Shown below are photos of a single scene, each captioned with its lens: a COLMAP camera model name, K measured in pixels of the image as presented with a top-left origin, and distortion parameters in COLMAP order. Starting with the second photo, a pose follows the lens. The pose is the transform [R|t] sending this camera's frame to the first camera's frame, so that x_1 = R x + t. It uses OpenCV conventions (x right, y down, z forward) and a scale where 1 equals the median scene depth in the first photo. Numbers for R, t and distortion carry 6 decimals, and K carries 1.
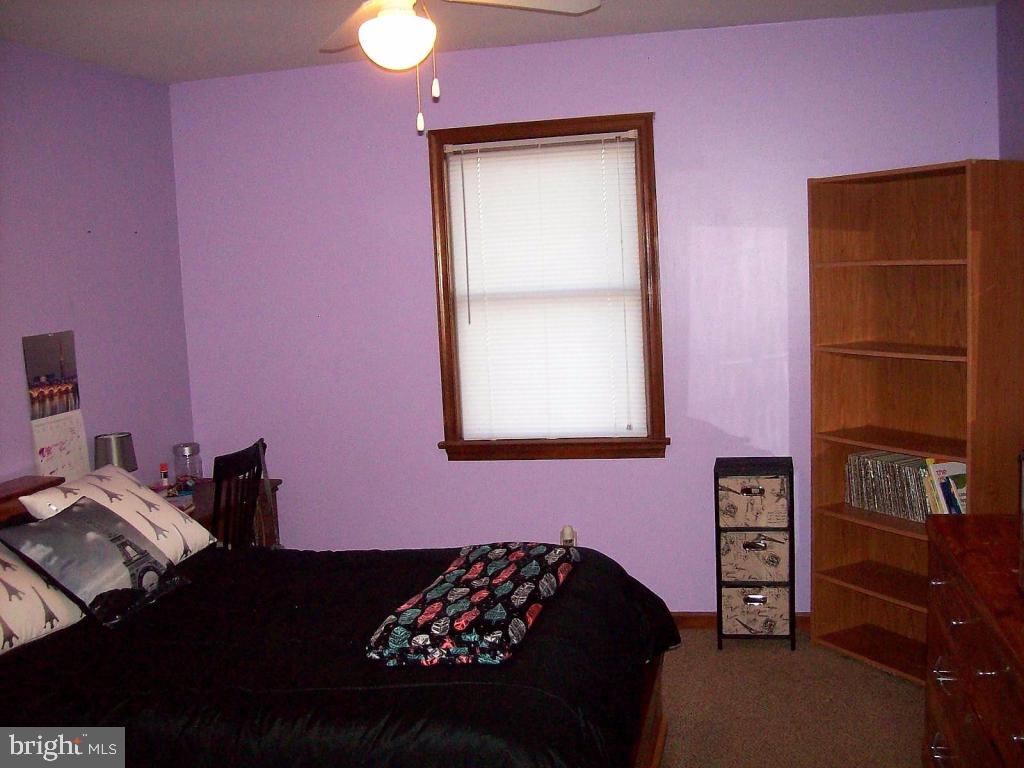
lens RADIAL K [[1079.9, 0, 512.0], [0, 1079.9, 384.0], [0, 0, 1]] dist [-0.193989, 0.188608]
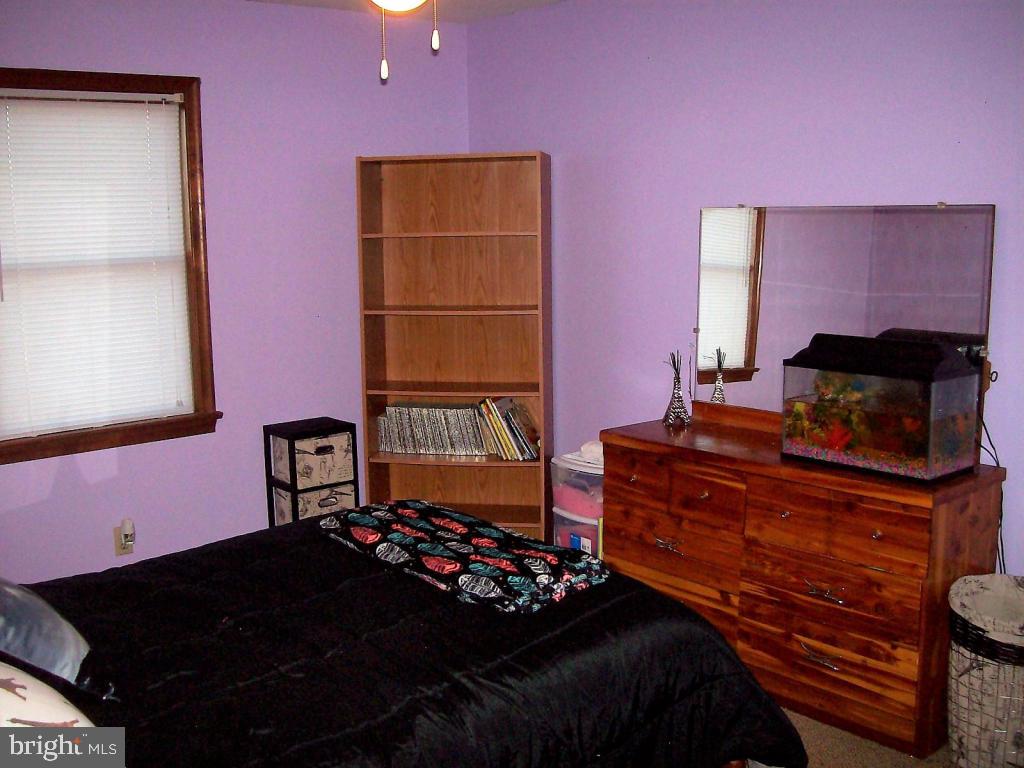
lens RADIAL K [[1079.9, 0, 512.0], [0, 1079.9, 384.0], [0, 0, 1]] dist [-0.193989, 0.188608]
pose [[0.597622, -0.081896, 0.797585, -0.502814], [0.074526, 0.996137, 0.046441, -0.000100], [-0.798307, 0.031687, 0.601417, 0.214293]]
